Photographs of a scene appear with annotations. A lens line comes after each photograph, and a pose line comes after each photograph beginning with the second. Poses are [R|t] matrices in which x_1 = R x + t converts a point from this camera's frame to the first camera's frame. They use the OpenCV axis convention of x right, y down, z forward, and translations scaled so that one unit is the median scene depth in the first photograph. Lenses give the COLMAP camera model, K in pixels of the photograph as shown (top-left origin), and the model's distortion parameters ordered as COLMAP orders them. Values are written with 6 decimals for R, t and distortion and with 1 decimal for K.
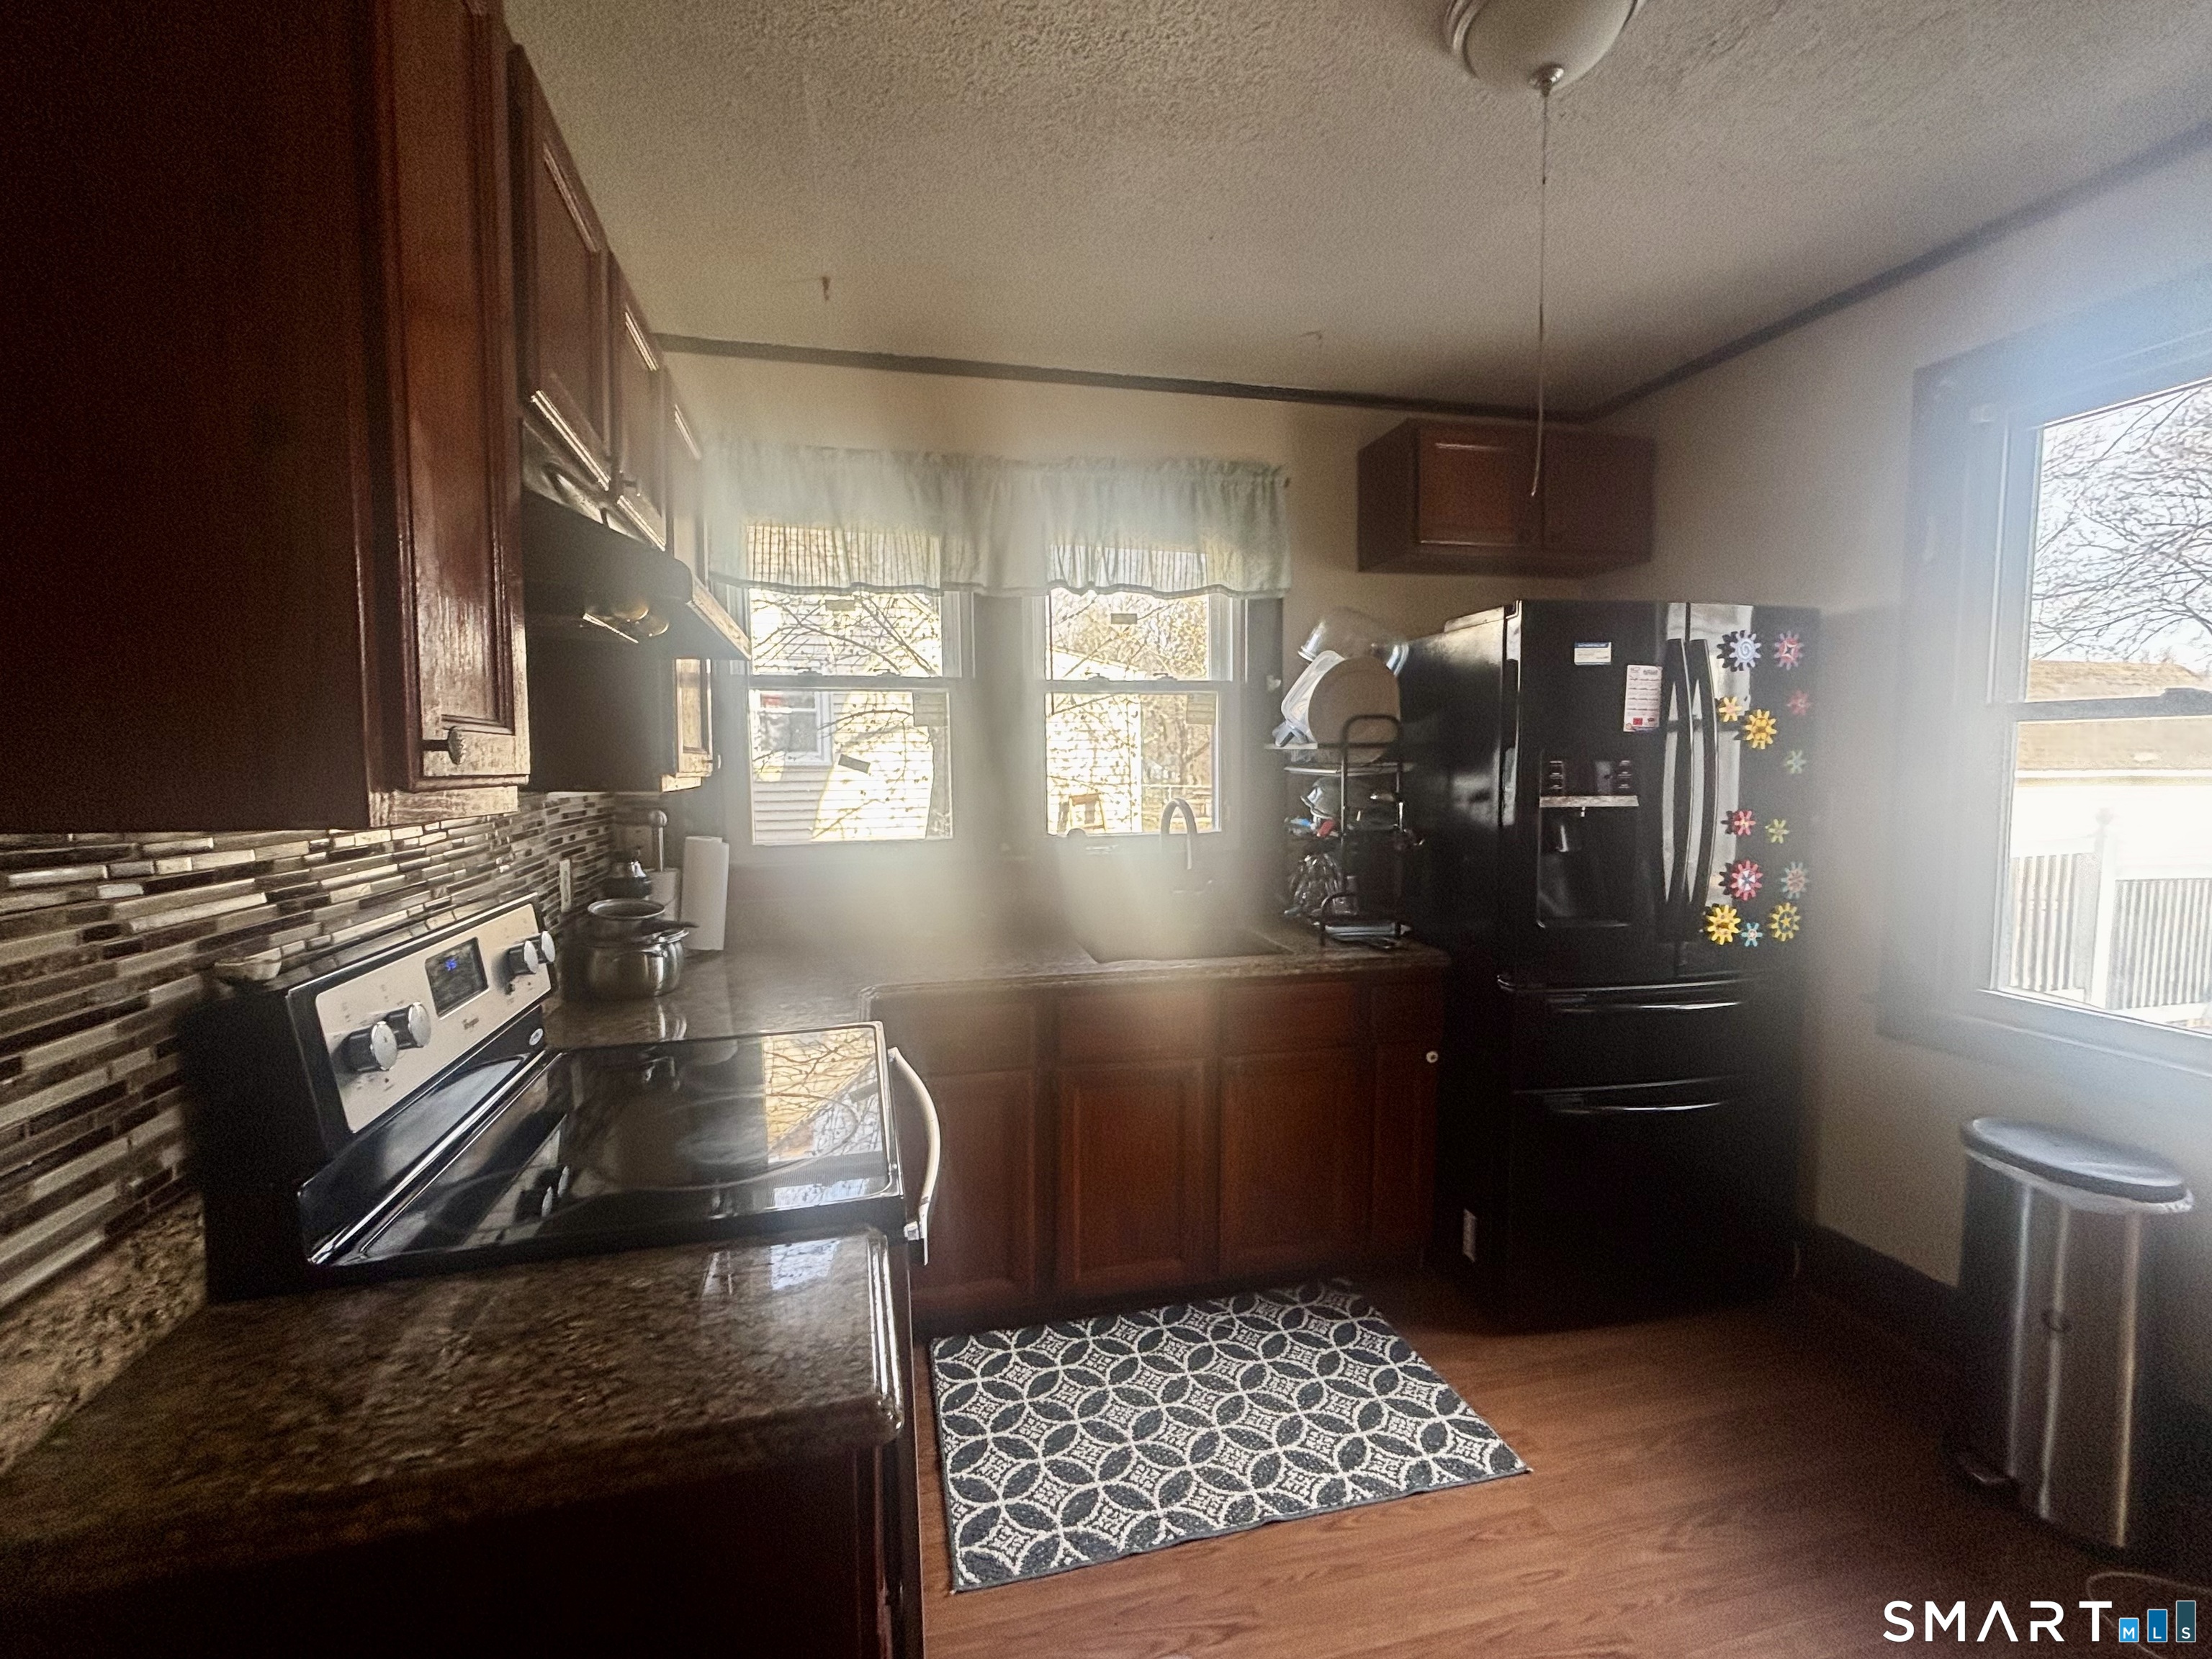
lens RADIAL K [[954.8, 0, 1106.0], [0, 954.8, 829.5], [0, 0, 1]] dist [-0.016852, 0.000041]
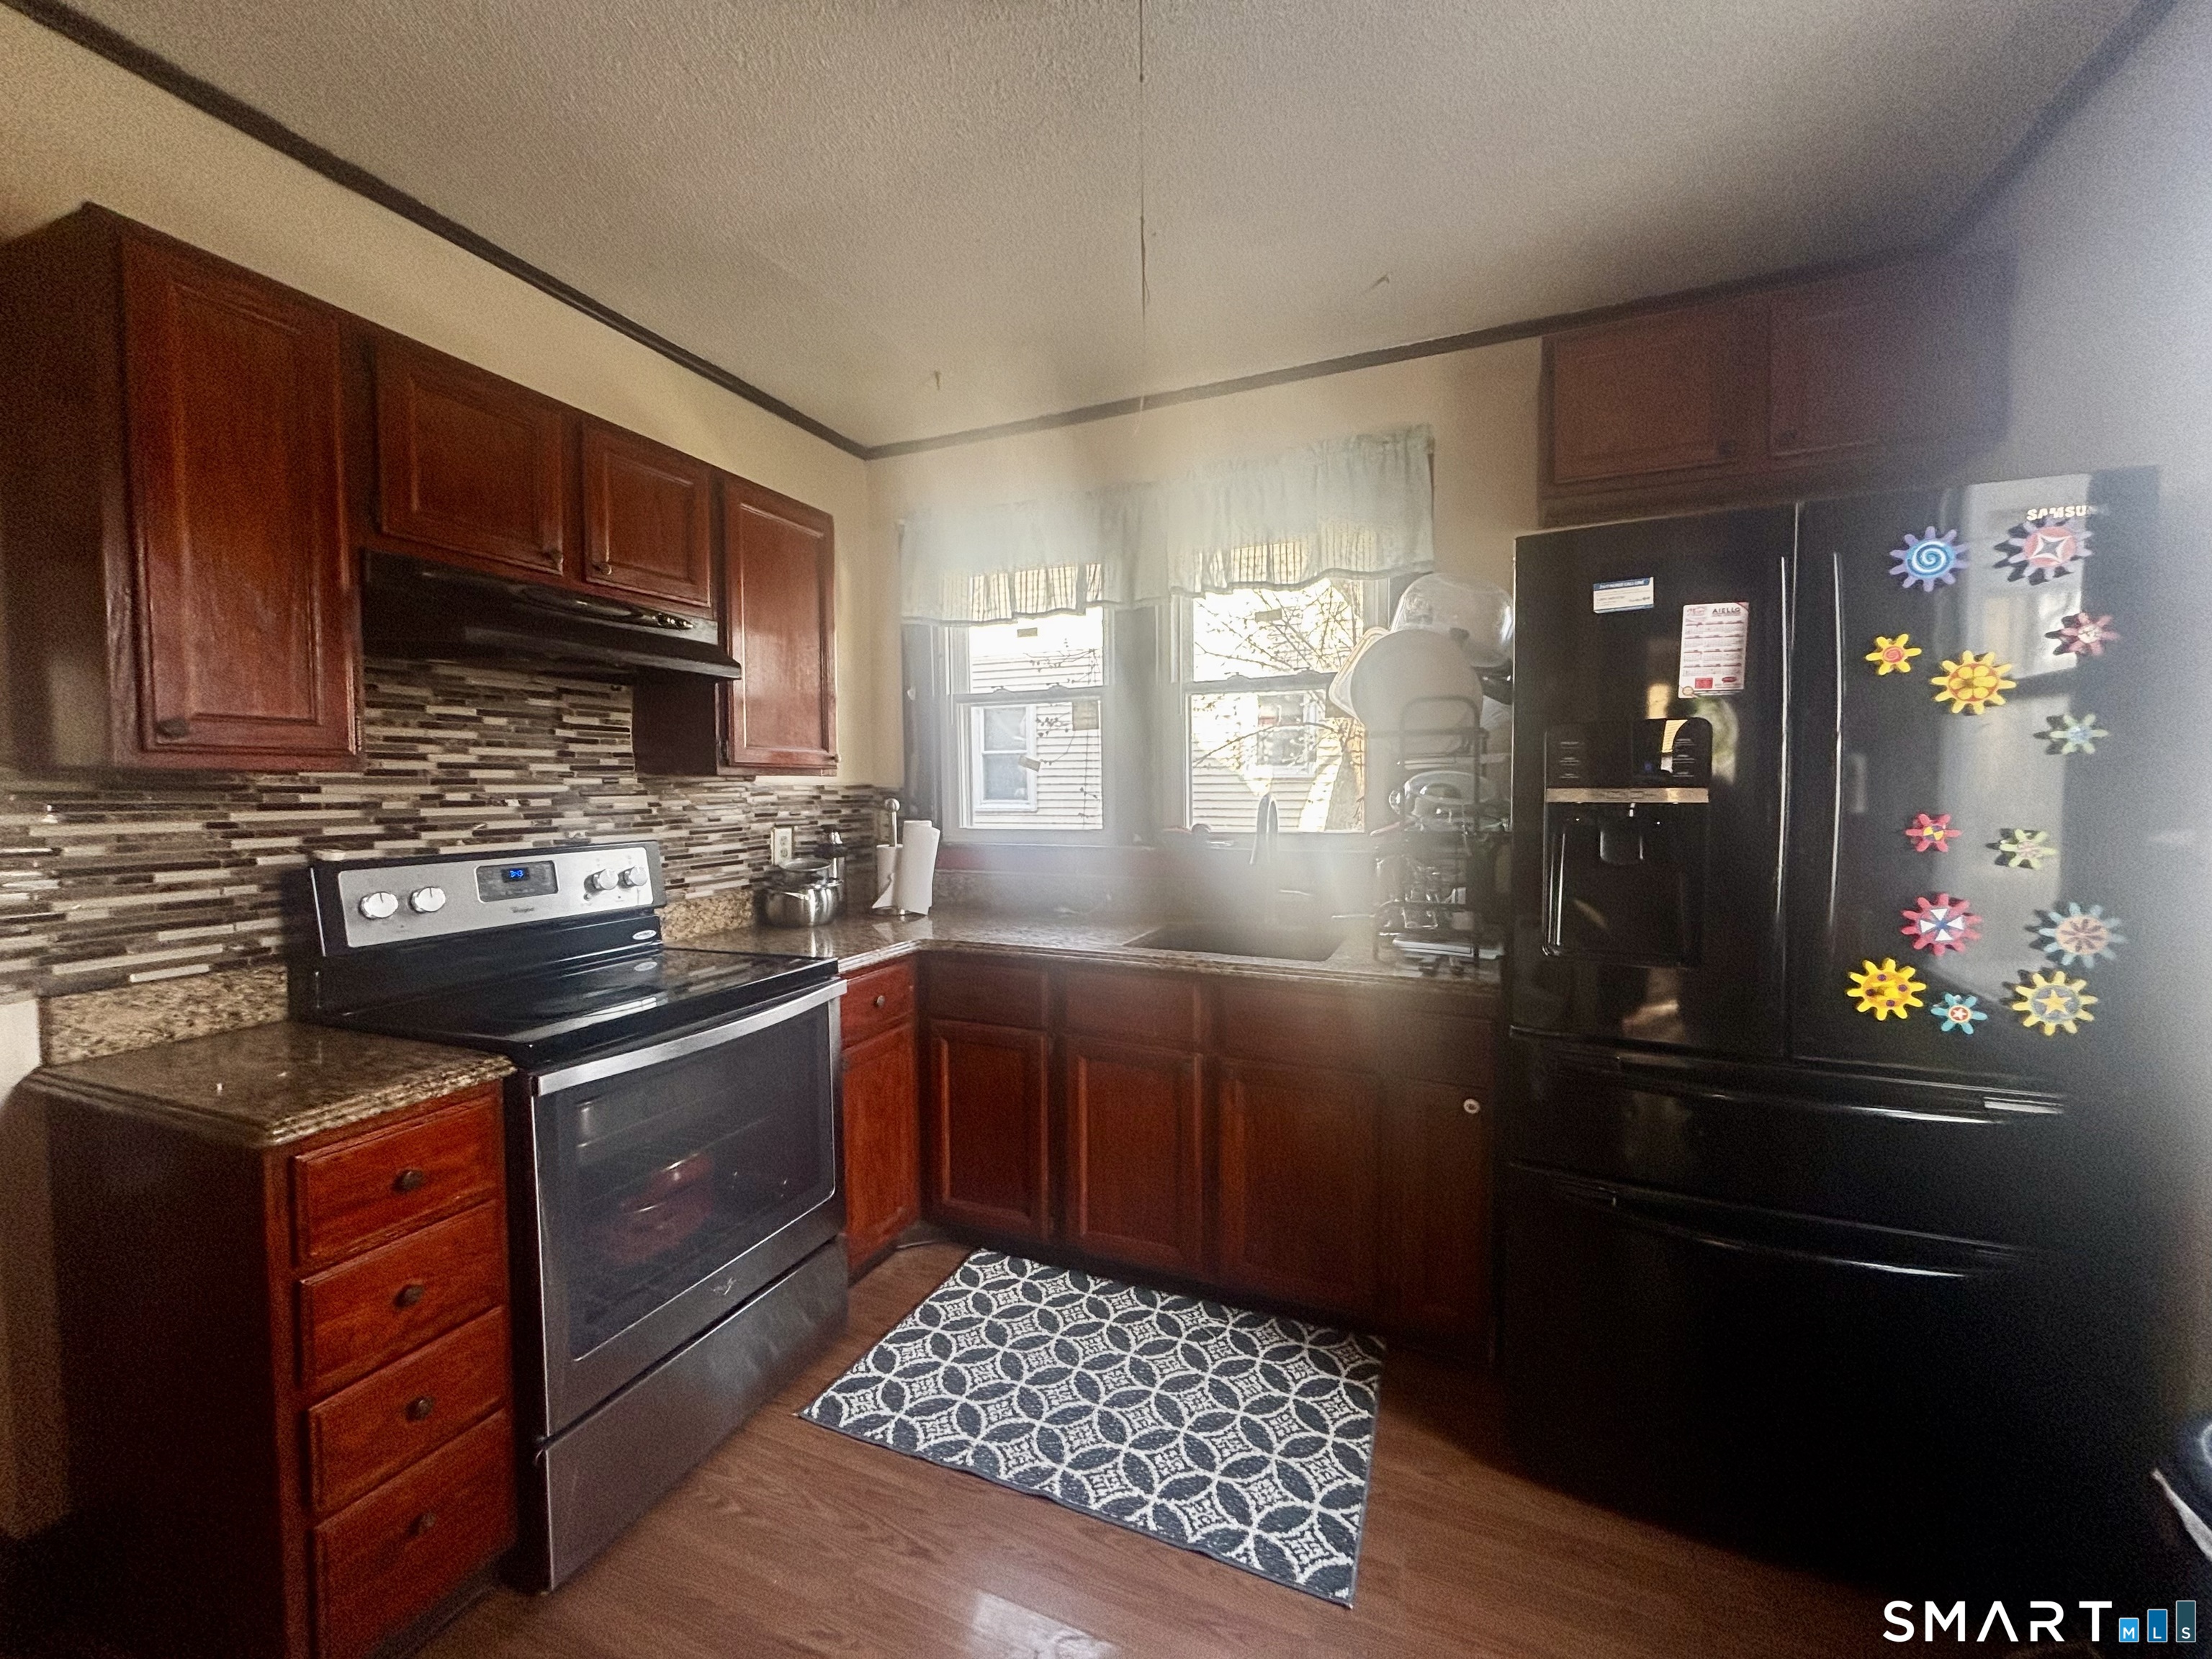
lens RADIAL K [[903.7, 0, 1104.4], [0, 903.7, 822.1], [0, 0, 1]] dist [0.008477, -0.000013]
pose [[0.800525, 0.027760, -0.598656, 0.603363], [-0.039365, 0.999205, -0.006305, 0.012373], [0.598005, 0.028613, 0.800982, 0.185004]]
